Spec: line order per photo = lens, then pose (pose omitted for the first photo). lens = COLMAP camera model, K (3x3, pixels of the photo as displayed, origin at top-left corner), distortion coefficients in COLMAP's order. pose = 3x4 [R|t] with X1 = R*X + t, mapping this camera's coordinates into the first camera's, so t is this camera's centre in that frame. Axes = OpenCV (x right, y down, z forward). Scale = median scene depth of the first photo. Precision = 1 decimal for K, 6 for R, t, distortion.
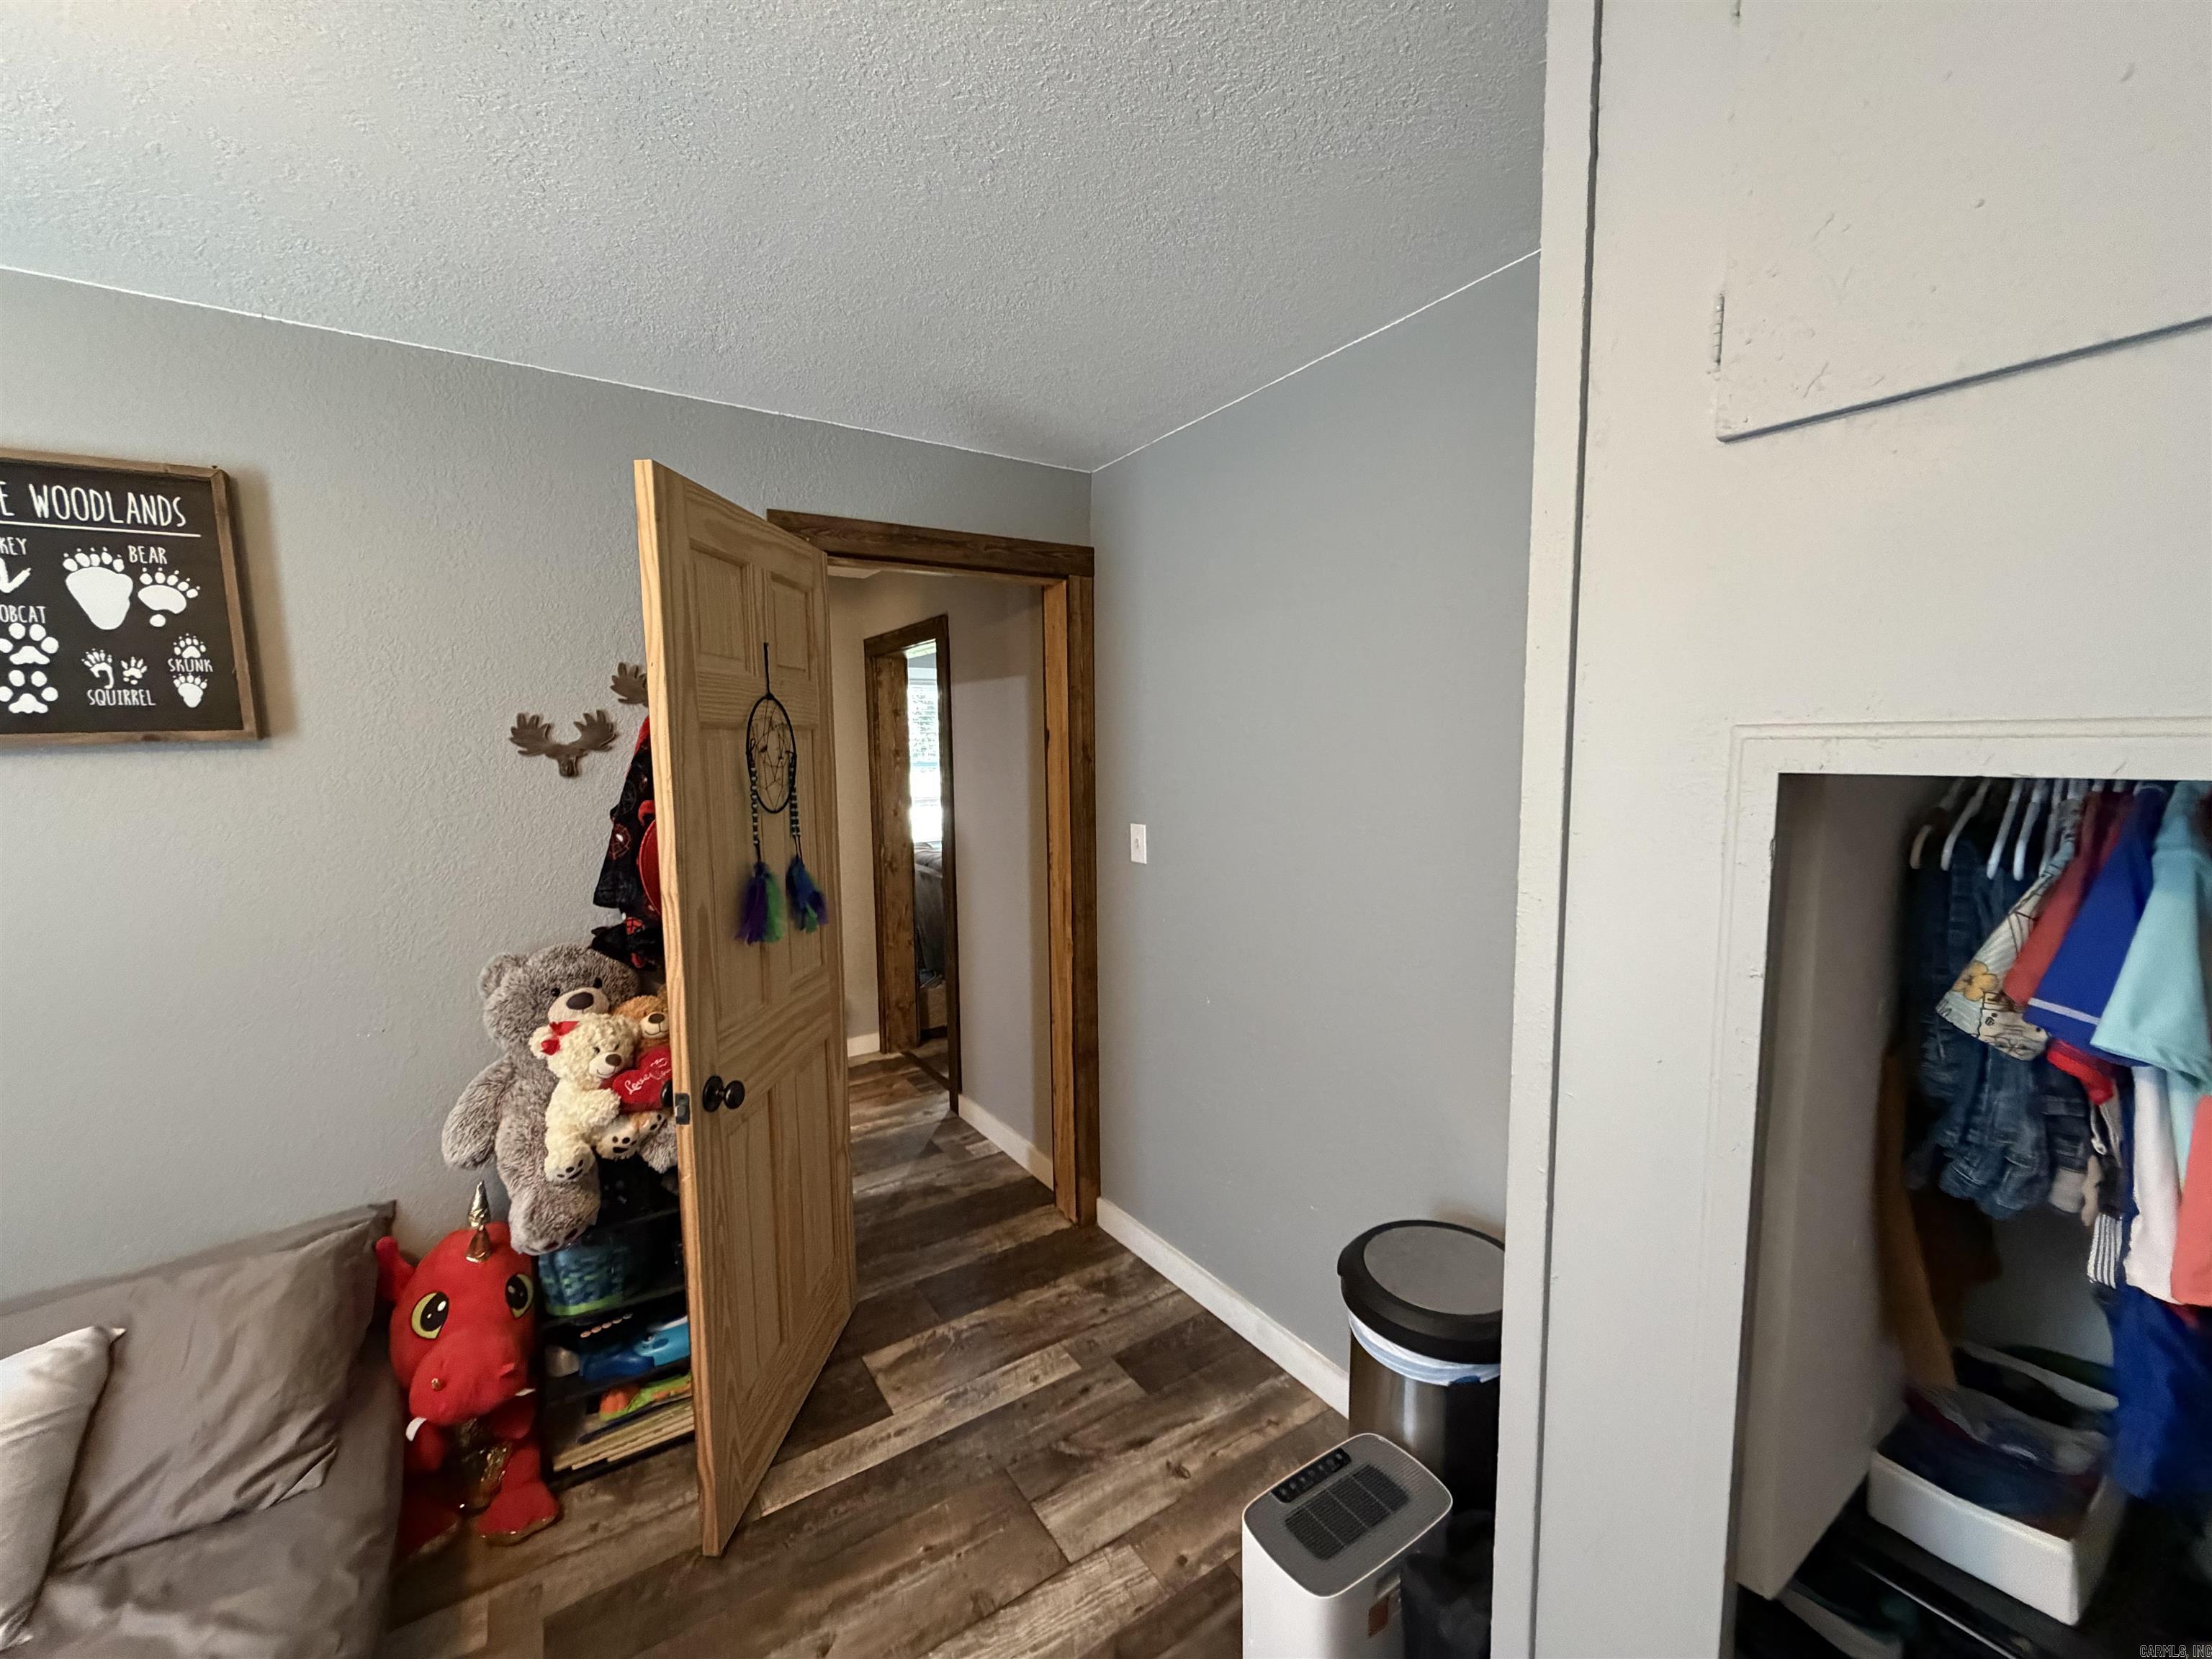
lens RADIAL K [[893.9, 0, 1097.9], [0, 893.9, 825.1], [0, 0, 1]] dist [0.000365, -0.000235]
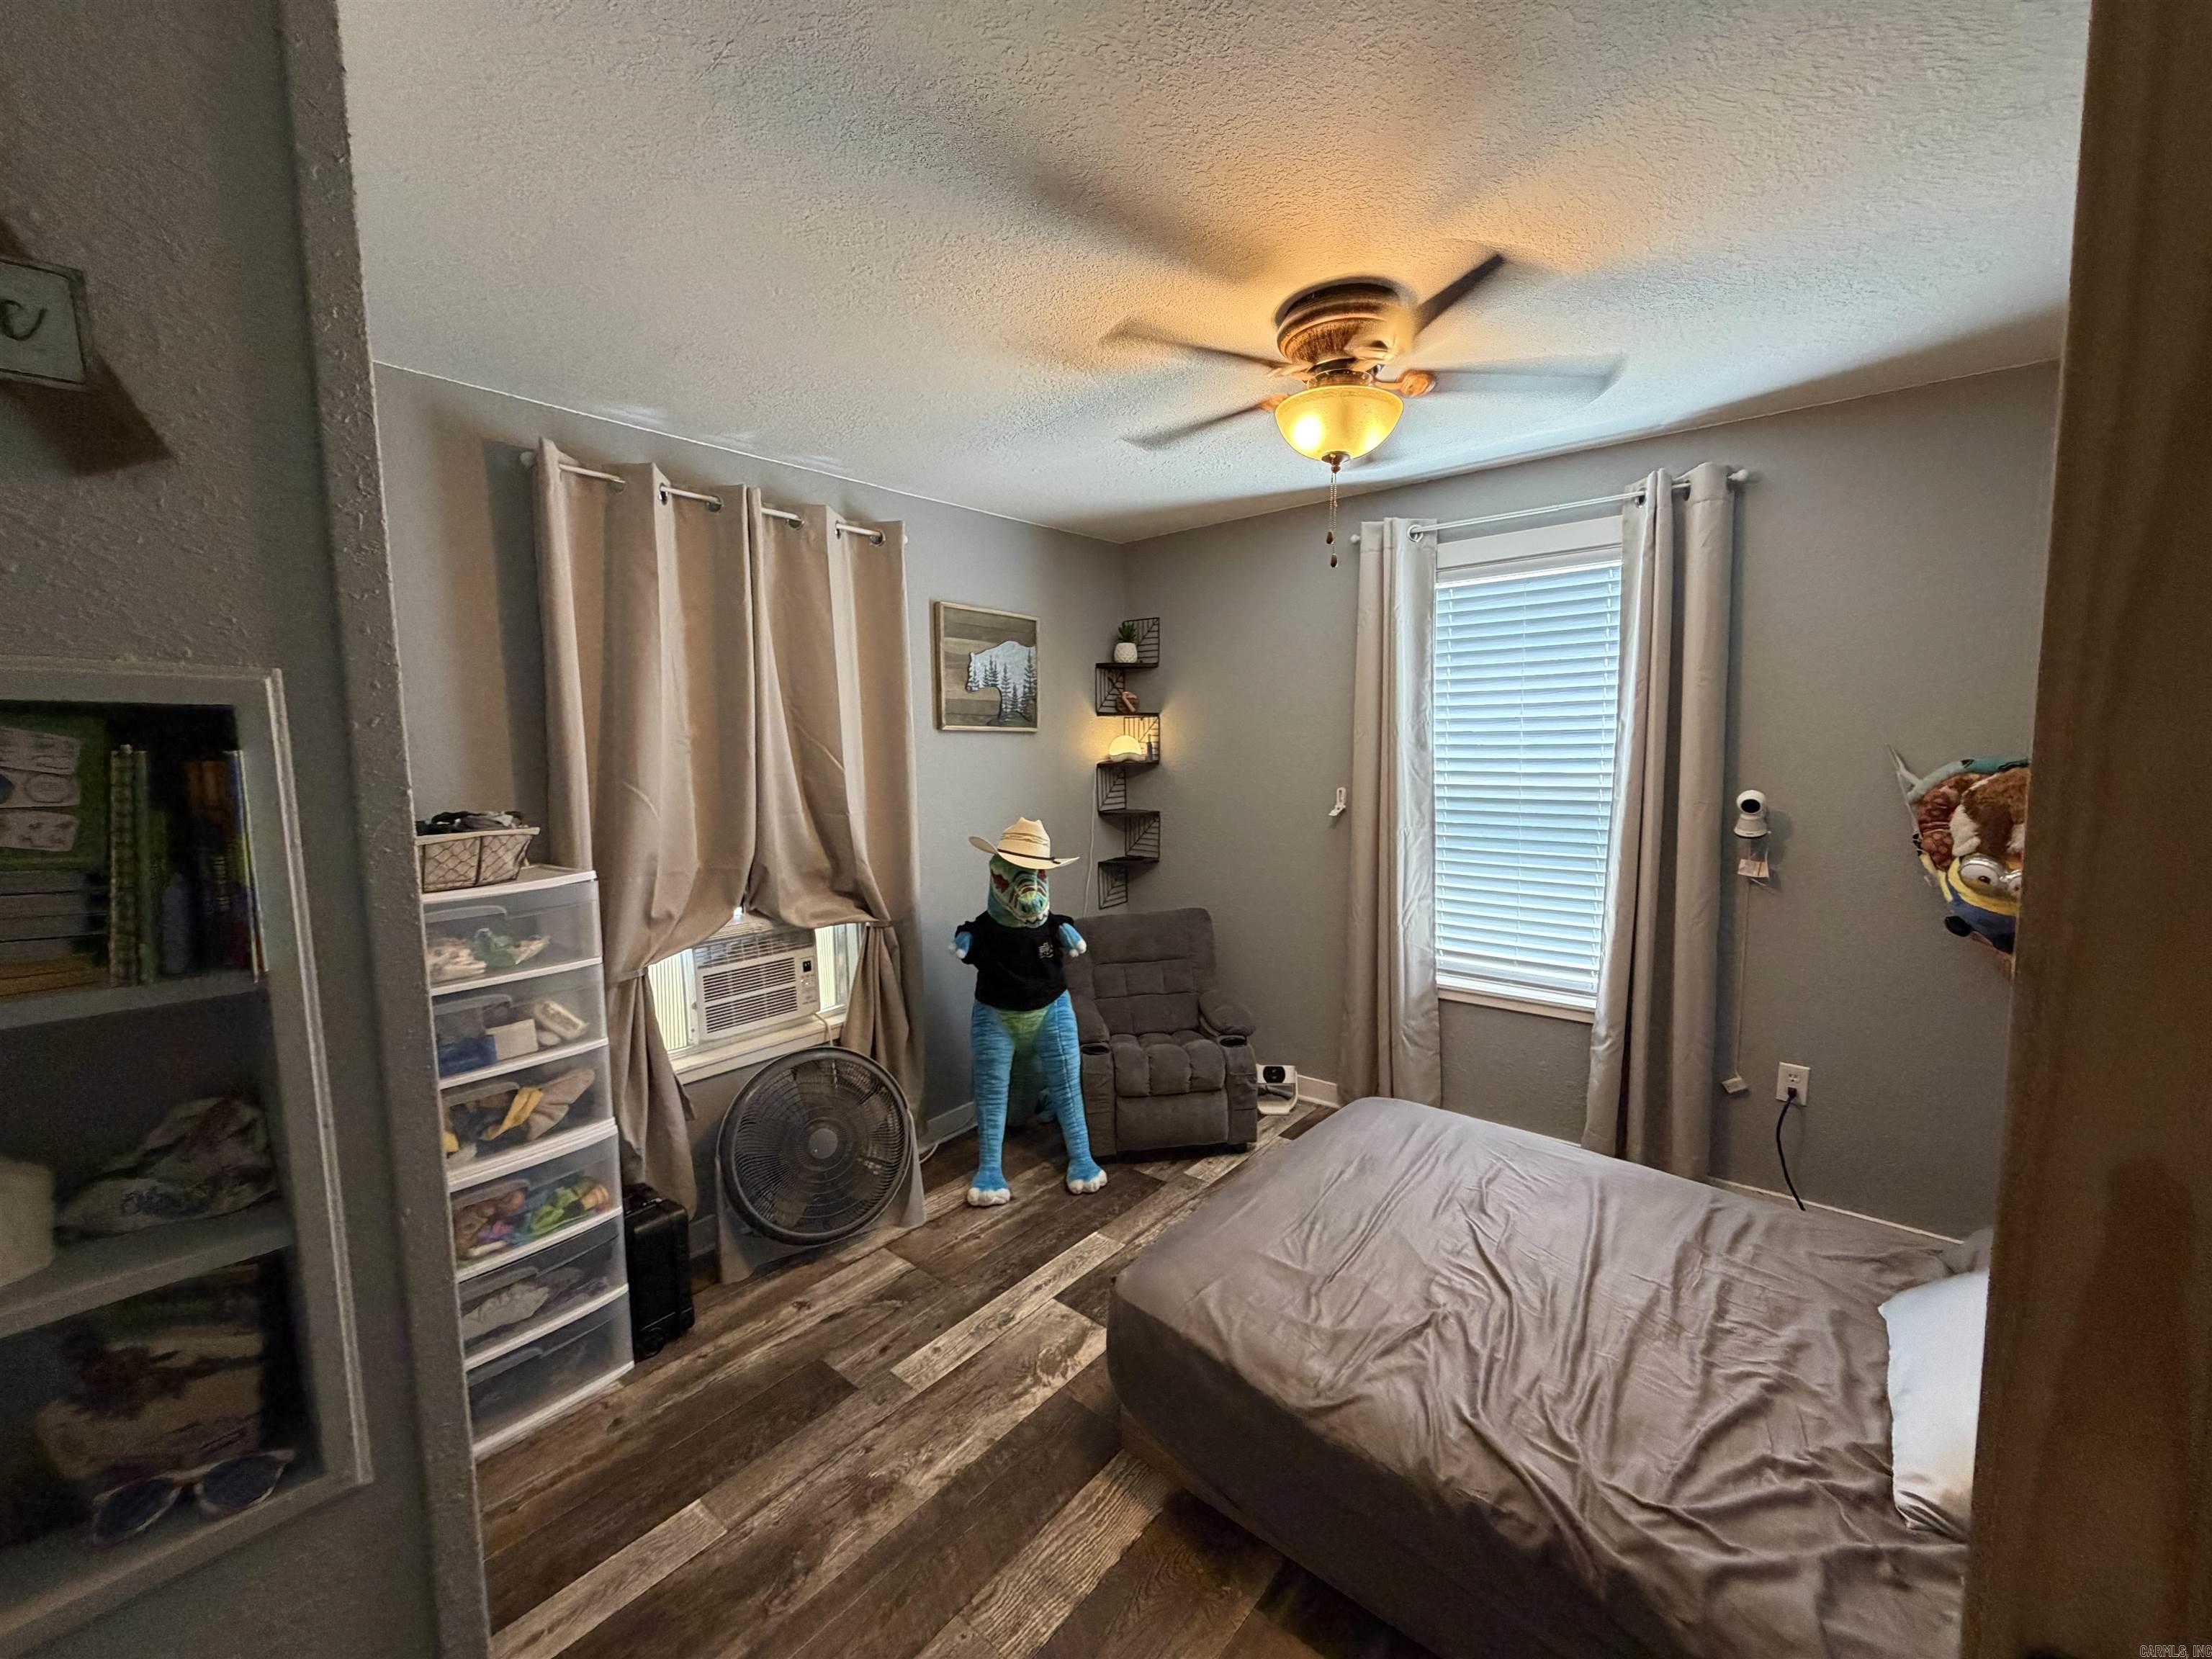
lens RADIAL K [[883.0, 0, 1100.1], [0, 883.0, 829.0], [0, 0, 1]] dist [0.000341, -0.000226]
pose [[-0.957910, 0.065916, -0.279400, -0.008530], [0.009554, 0.980063, 0.198459, -0.166835], [0.286911, 0.187436, -0.939441, 2.050516]]
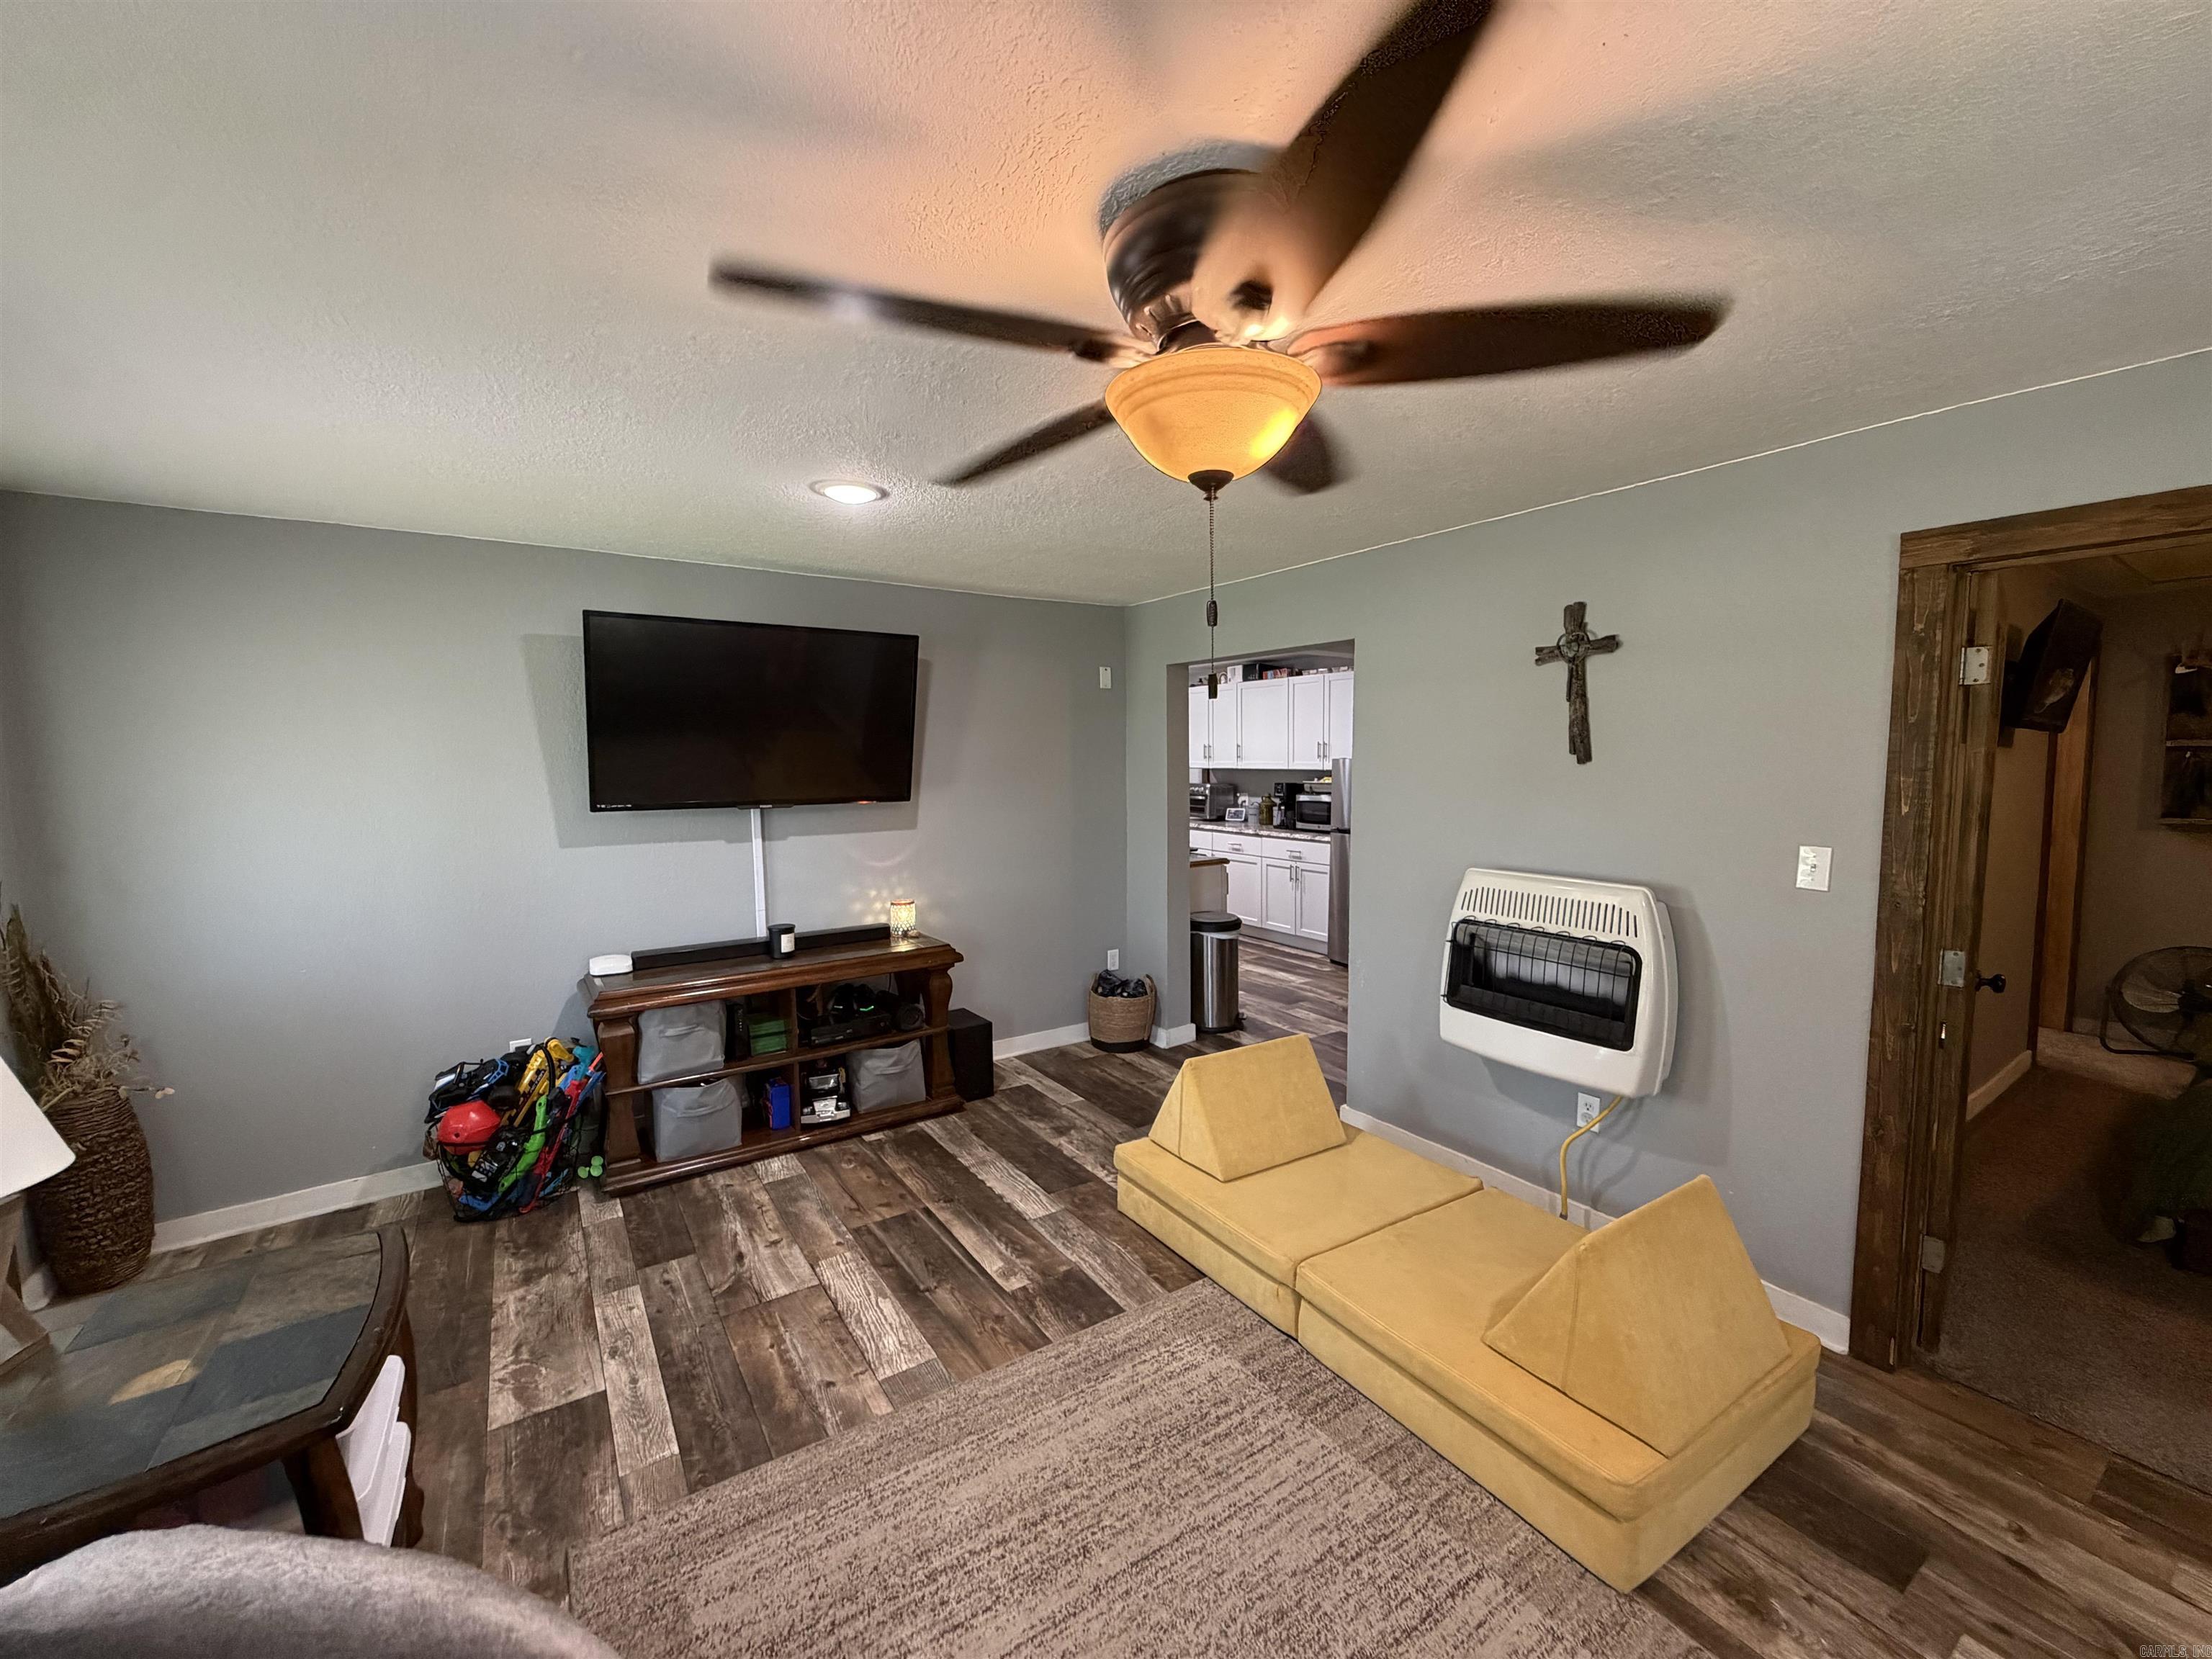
lens RADIAL K [[883.0, 0, 1100.1], [0, 883.0, 829.0], [0, 0, 1]] dist [0.000341, -0.000226]
pose [[-0.005558, -0.059864, 0.998191, -1.269482], [0.105020, 0.992651, 0.060116, 0.008091], [-0.994455, 0.105164, 0.000770, 0.368975]]
